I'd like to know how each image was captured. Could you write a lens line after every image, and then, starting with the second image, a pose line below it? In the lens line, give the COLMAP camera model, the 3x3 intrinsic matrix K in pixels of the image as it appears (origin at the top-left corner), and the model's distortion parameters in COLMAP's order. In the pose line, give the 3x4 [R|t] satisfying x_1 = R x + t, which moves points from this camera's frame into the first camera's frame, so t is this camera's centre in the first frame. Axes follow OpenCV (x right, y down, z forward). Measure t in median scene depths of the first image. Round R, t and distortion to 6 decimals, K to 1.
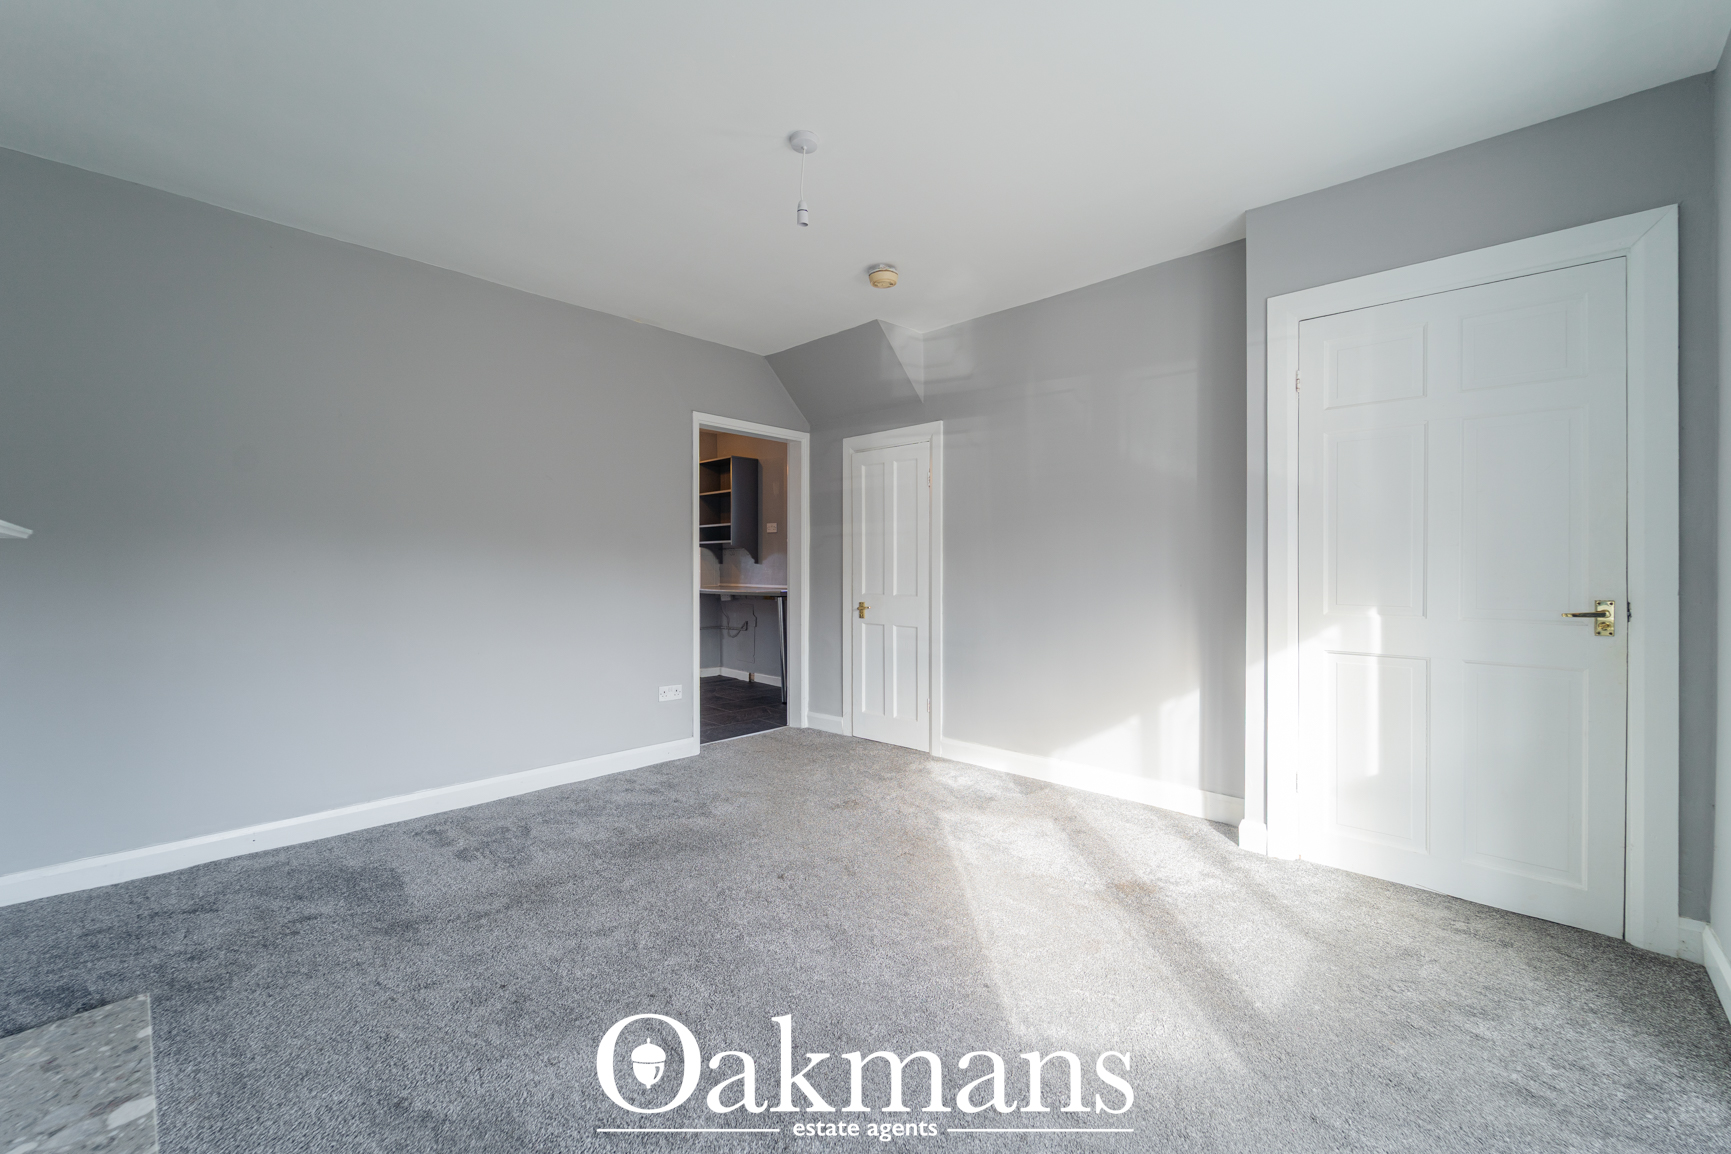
lens RADIAL K [[691.3, 0, 866.3], [0, 691.3, 567.1], [0, 0, 1]] dist [-0.000691, -0.002033]
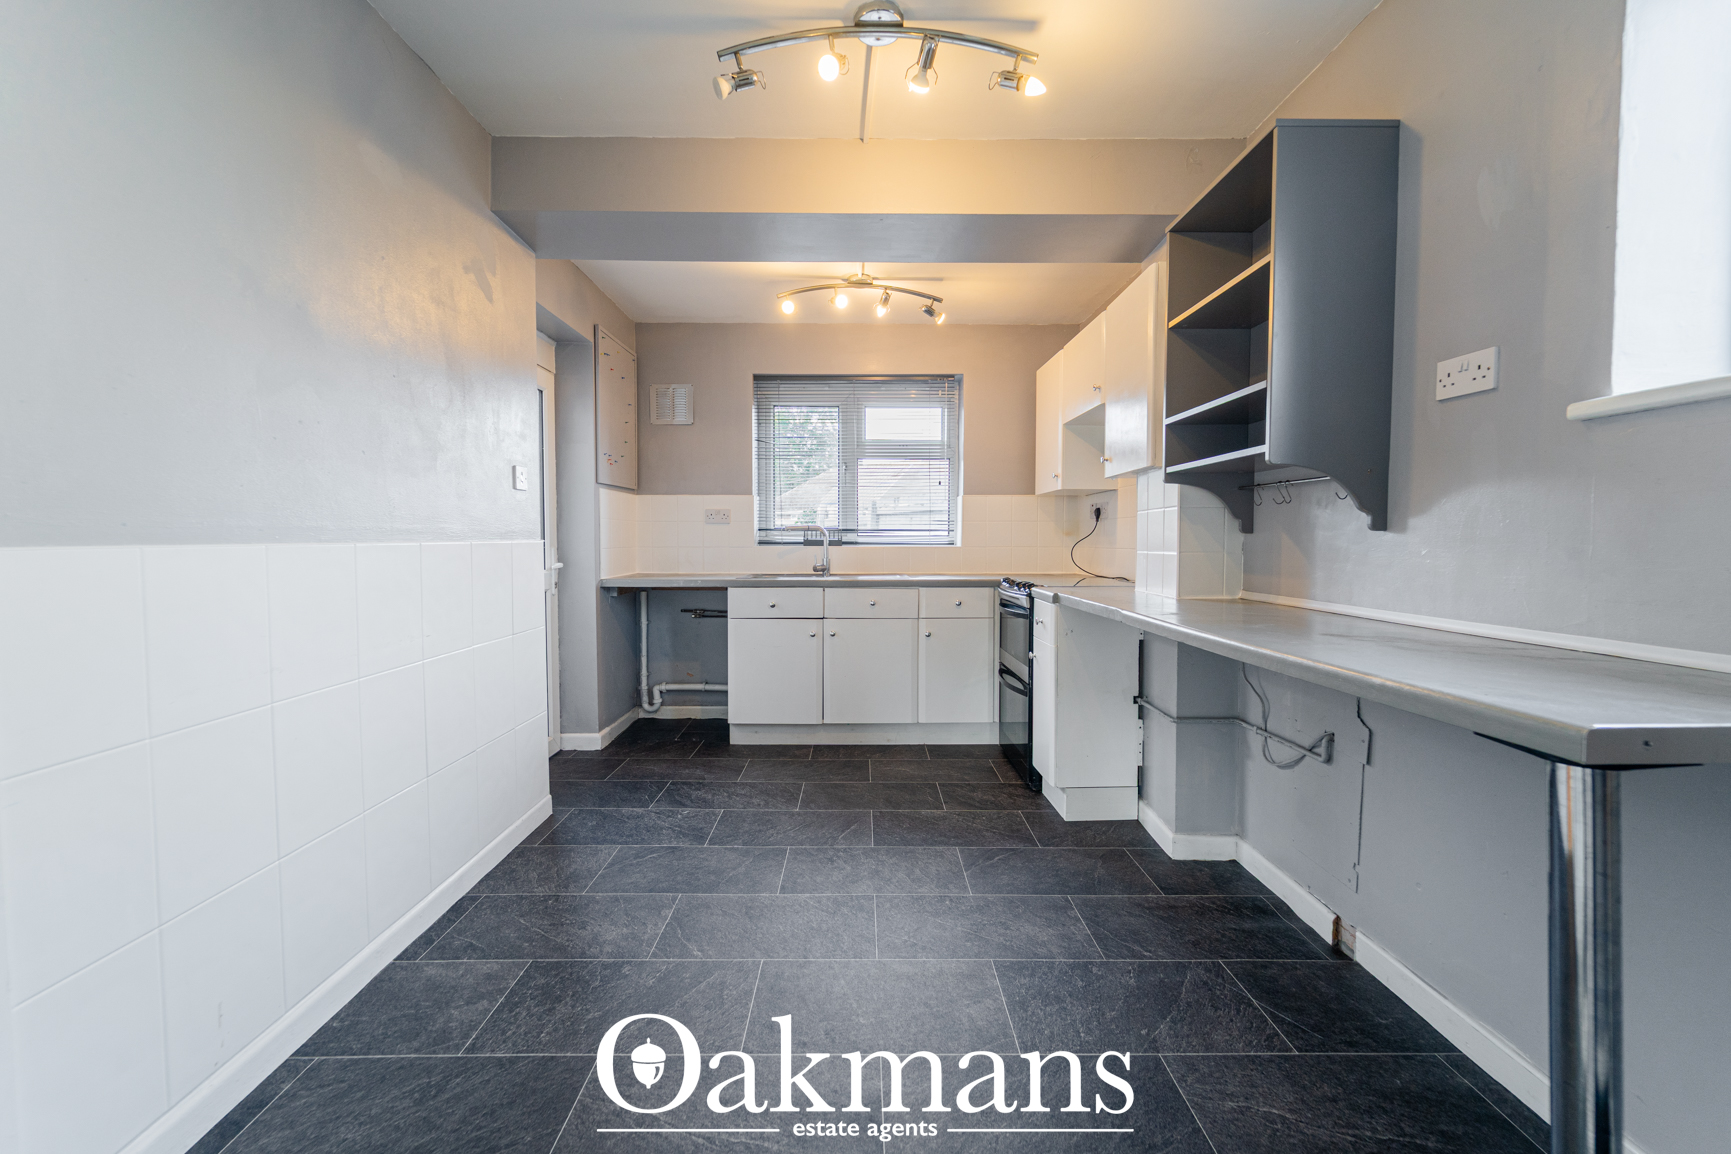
lens RADIAL K [[691.3, 0, 866.3], [0, 691.3, 567.1], [0, 0, 1]] dist [-0.000691, -0.002033]
pose [[0.699679, 0.030955, -0.713786, -0.201090], [-0.003125, 0.999184, 0.040268, -0.001963], [0.714450, -0.025944, 0.699205, 1.265665]]
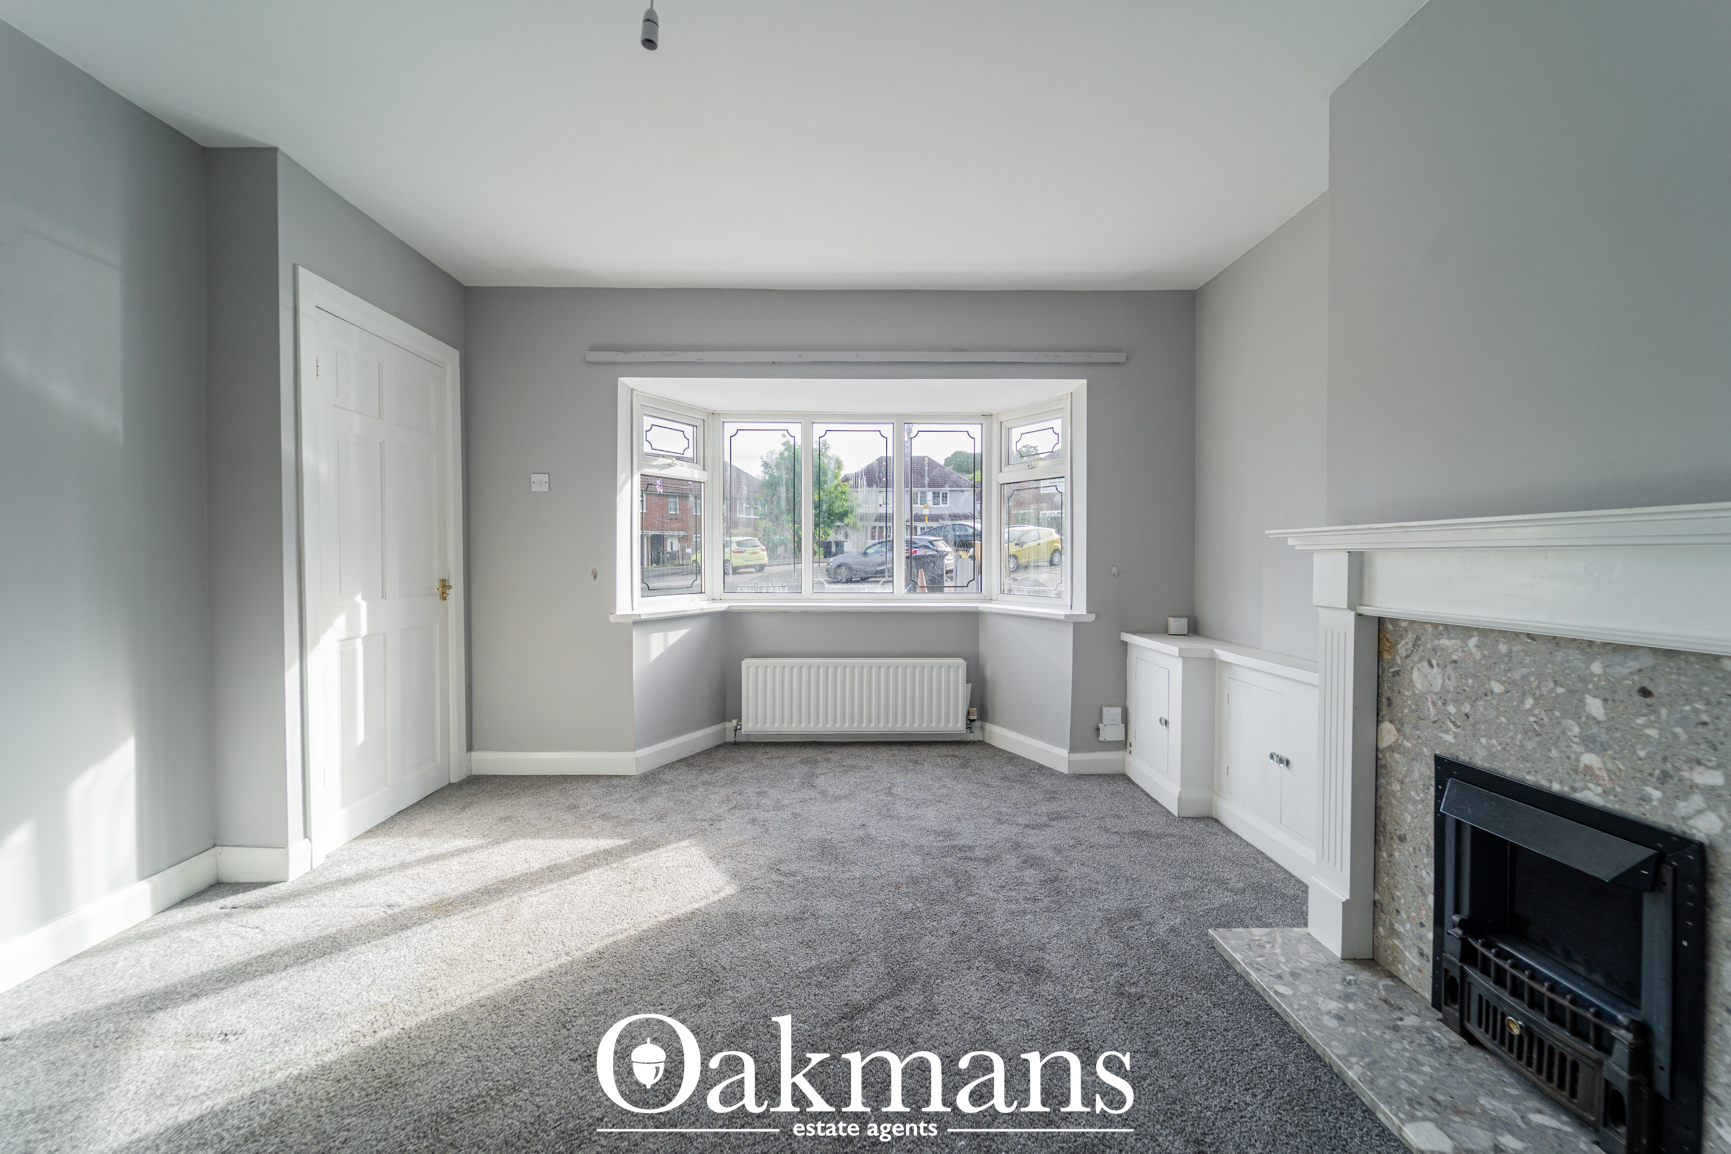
lens RADIAL K [[691.3, 0, 866.3], [0, 691.3, 567.1], [0, 0, 1]] dist [-0.000691, -0.002033]
pose [[-0.705163, -0.012078, 0.708943, -0.438556], [0.001671, 0.999824, 0.018696, -0.004444], [-0.709044, 0.014368, -0.705018, 0.816929]]
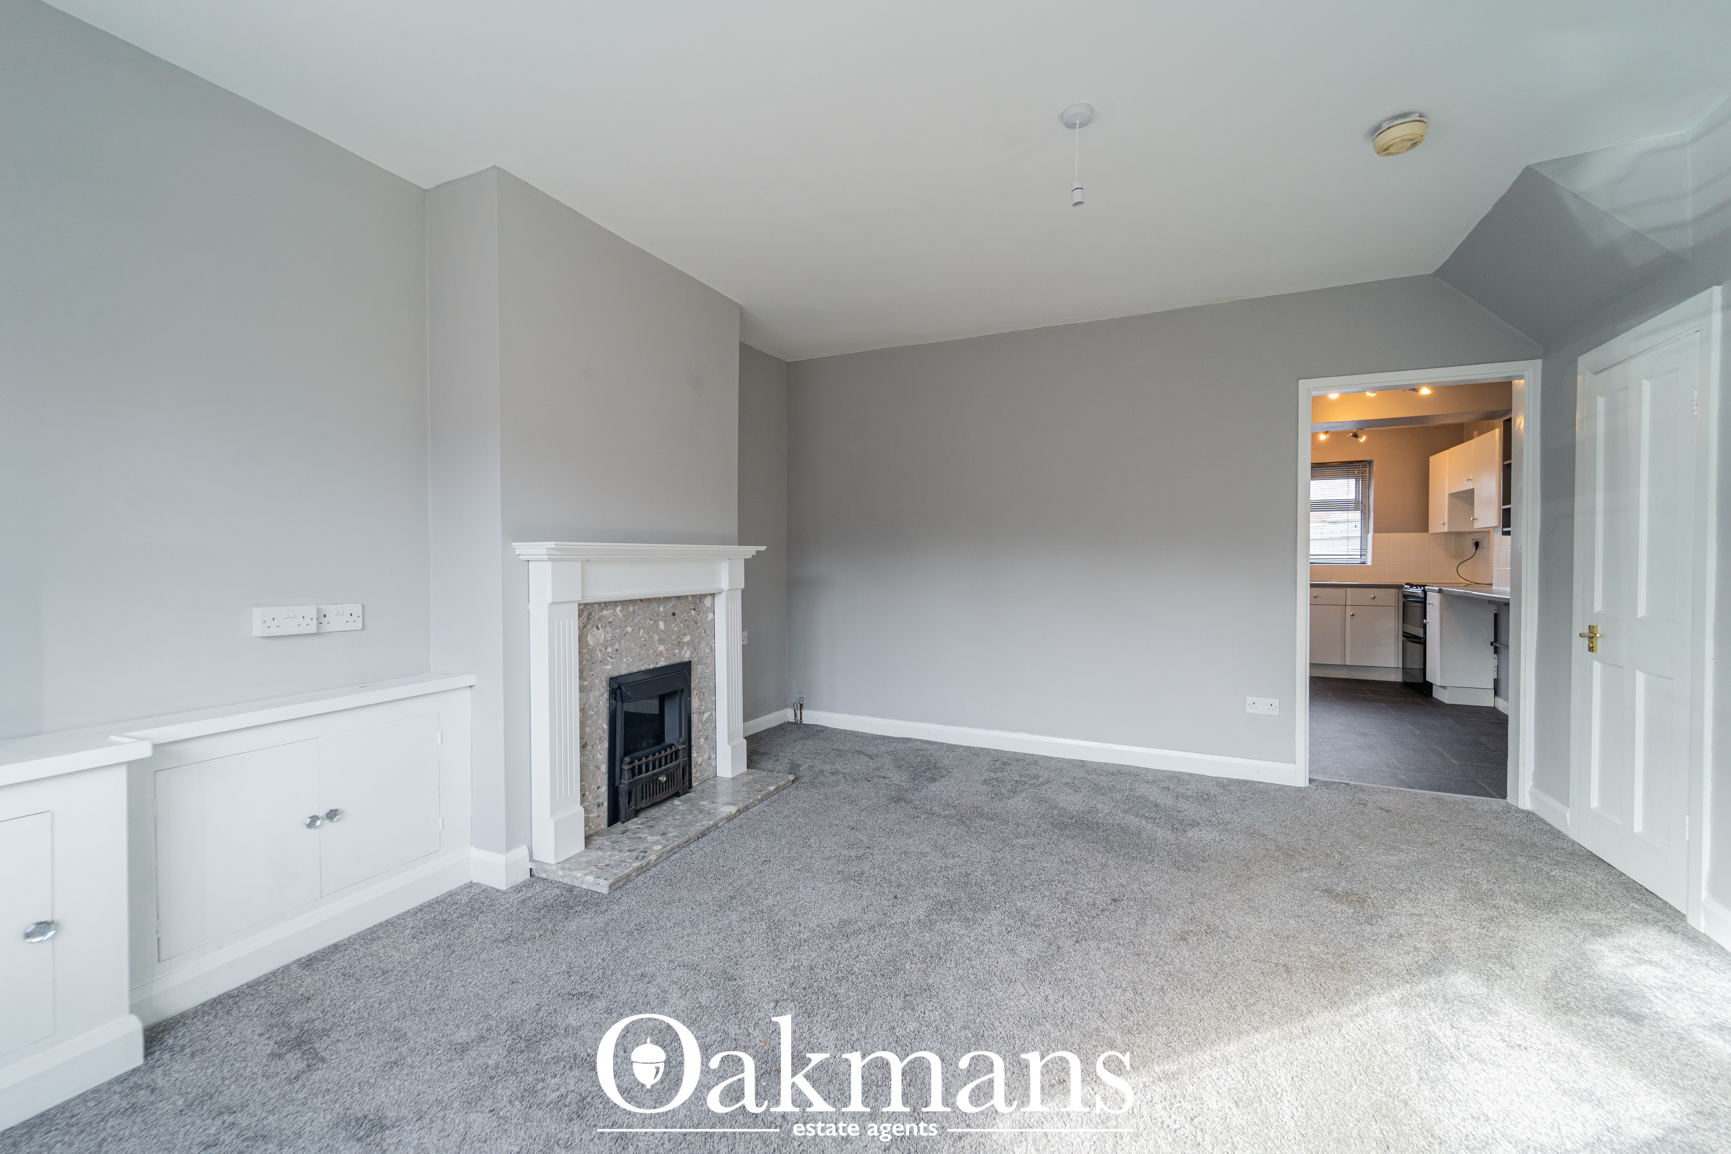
lens RADIAL K [[691.3, 0, 866.3], [0, 691.3, 567.1], [0, 0, 1]] dist [-0.000691, -0.002033]
pose [[0.319401, 0.013974, -0.947517, 0.439345], [-0.001807, 0.999898, 0.014137, -0.008846], [0.947618, -0.002803, 0.319394, 0.262433]]
